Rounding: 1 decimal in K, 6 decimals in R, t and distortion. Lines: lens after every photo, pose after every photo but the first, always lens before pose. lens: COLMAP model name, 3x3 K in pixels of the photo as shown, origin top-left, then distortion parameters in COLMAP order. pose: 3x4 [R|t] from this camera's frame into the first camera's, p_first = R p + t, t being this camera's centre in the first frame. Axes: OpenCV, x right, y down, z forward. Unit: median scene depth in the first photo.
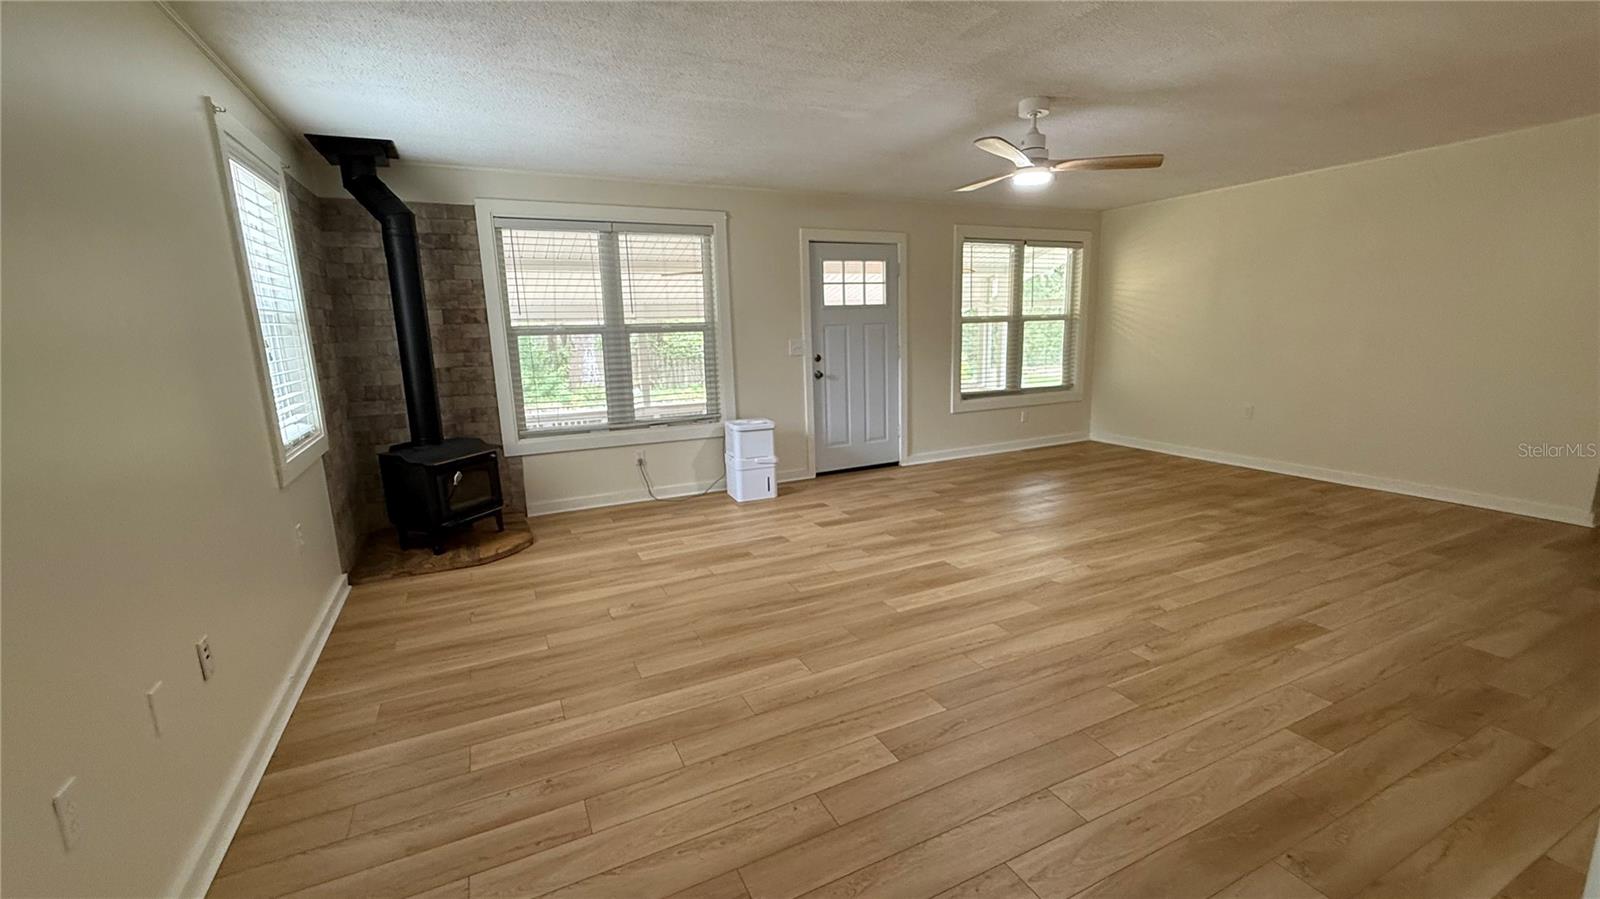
lens RADIAL K [[640.5, 0, 783.4], [0, 640.5, 452.9], [0, 0, 1]] dist [0.000782, 0.000046]
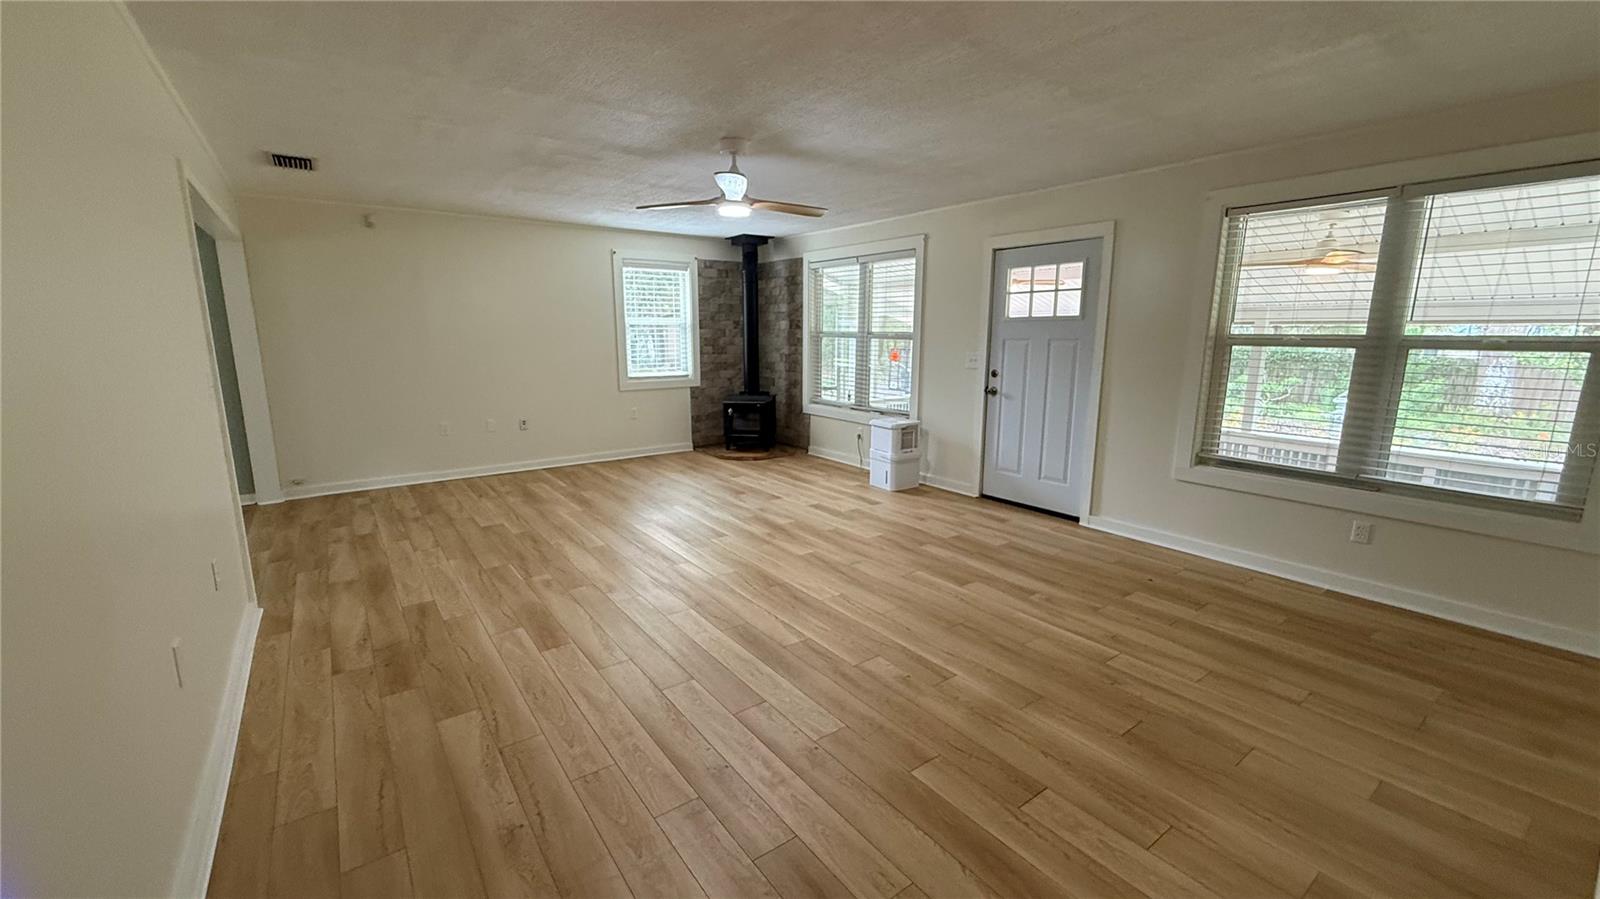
lens RADIAL K [[640.5, 0, 827.0], [0, 640.5, 438.5], [0, 0, 1]] dist [0.000782, 0.000046]
pose [[0.221731, 0.188957, -0.956625, 1.161539], [-0.200561, 0.968907, 0.144896, -0.181388], [0.954259, 0.159734, 0.252734, 0.697367]]
